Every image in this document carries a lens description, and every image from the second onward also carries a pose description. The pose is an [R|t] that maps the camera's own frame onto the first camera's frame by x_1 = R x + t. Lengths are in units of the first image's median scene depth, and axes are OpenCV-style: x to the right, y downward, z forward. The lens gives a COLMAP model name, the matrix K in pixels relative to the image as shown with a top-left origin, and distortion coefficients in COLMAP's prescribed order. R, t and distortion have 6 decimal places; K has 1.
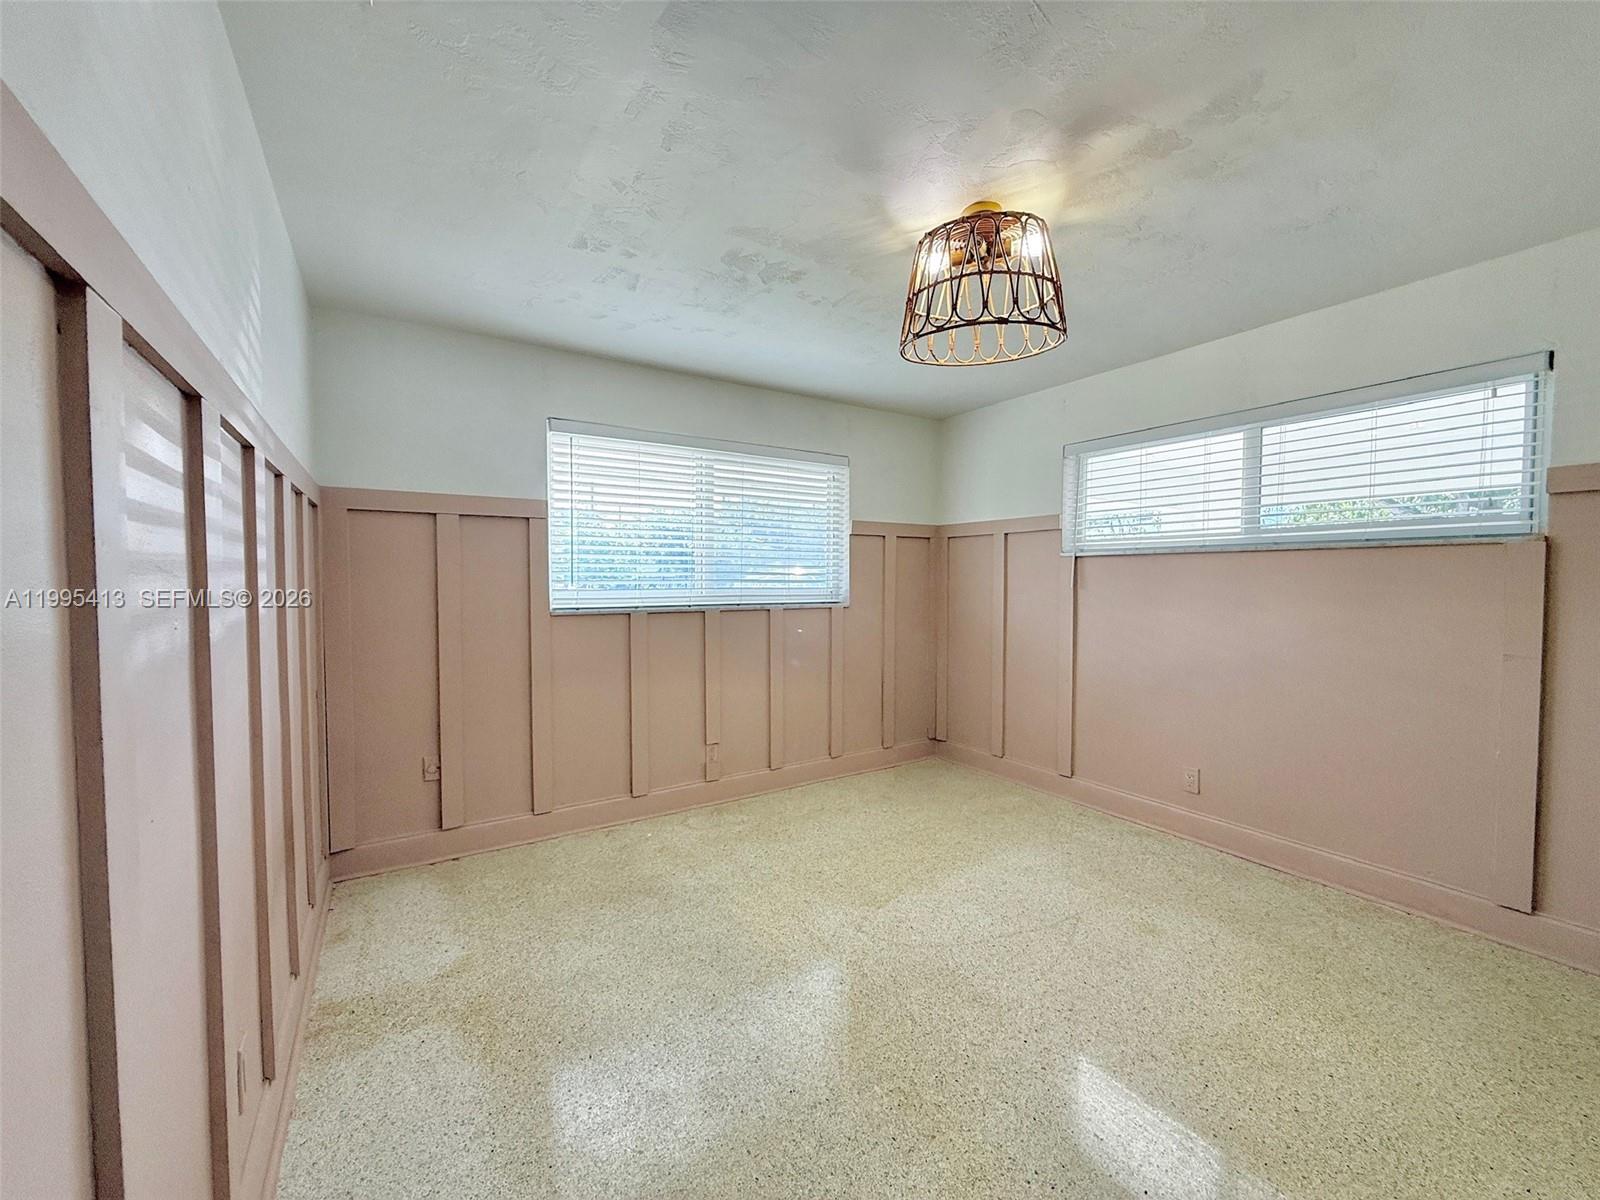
lens RADIAL K [[638.0, 0, 796.9], [0, 638.0, 598.2], [0, 0, 1]] dist [0.000714, 0.000057]
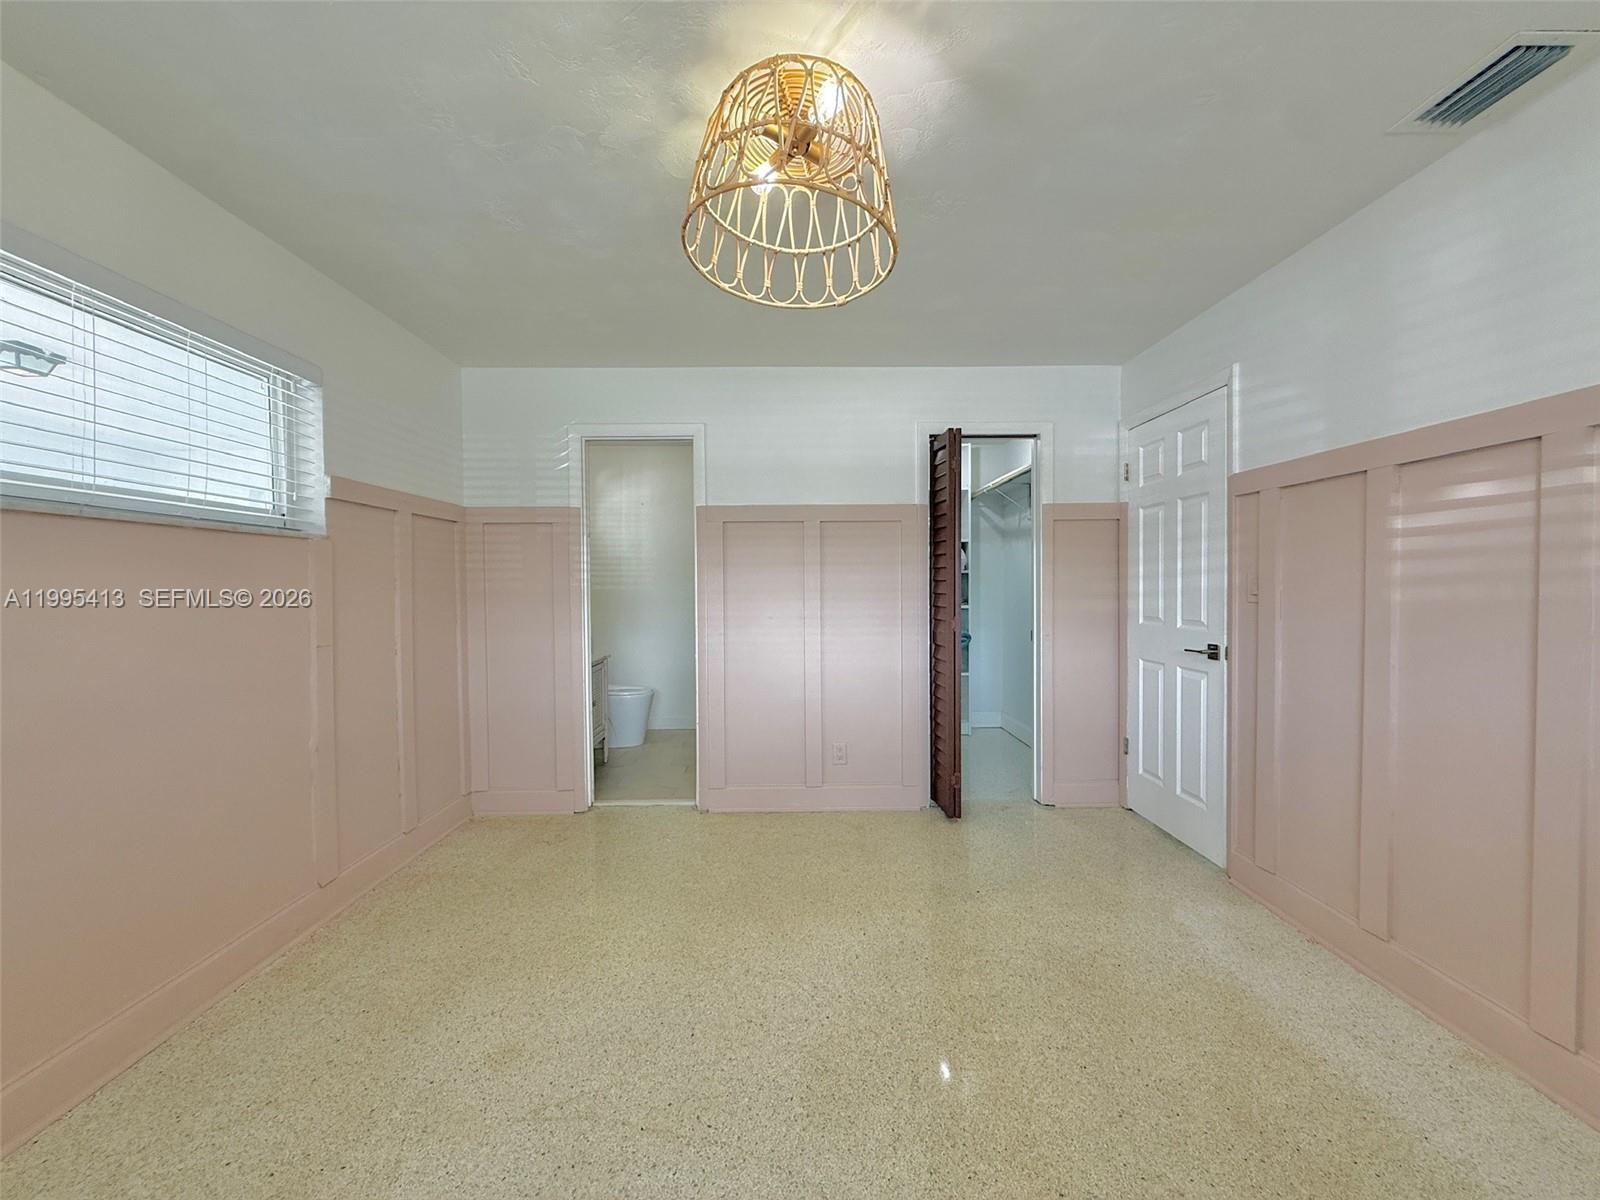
lens RADIAL K [[638.0, 0, 796.9], [0, 638.0, 598.2], [0, 0, 1]] dist [0.000714, 0.000057]
pose [[-0.851687, -0.003703, 0.524037, -0.091491], [0.025317, 0.998517, 0.048201, -0.018578], [-0.523438, 0.054319, -0.850330, 1.275659]]
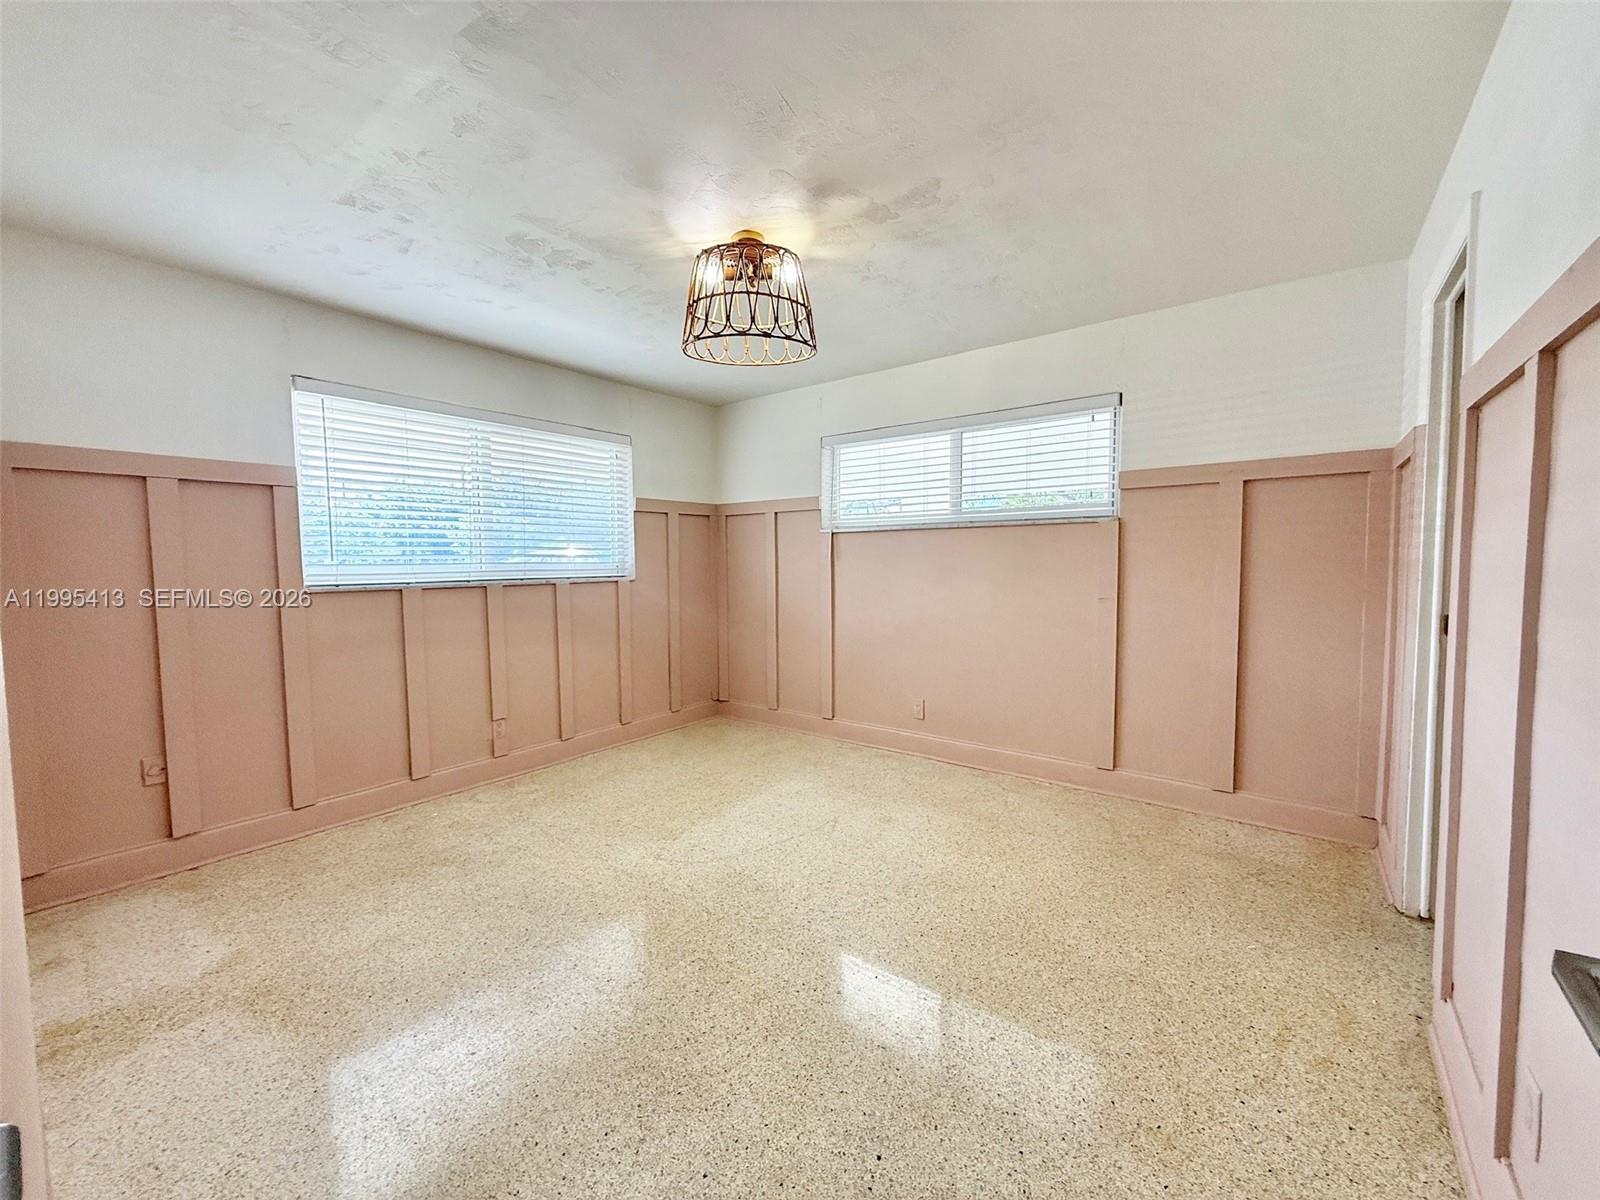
lens RADIAL K [[638.0, 0, 796.9], [0, 638.0, 598.2], [0, 0, 1]] dist [0.000714, 0.000057]
pose [[0.941317, -0.029758, 0.336210, -0.034881], [0.020024, 0.999275, 0.032382, 0.023200], [-0.336930, -0.023750, 0.941230, -0.128181]]
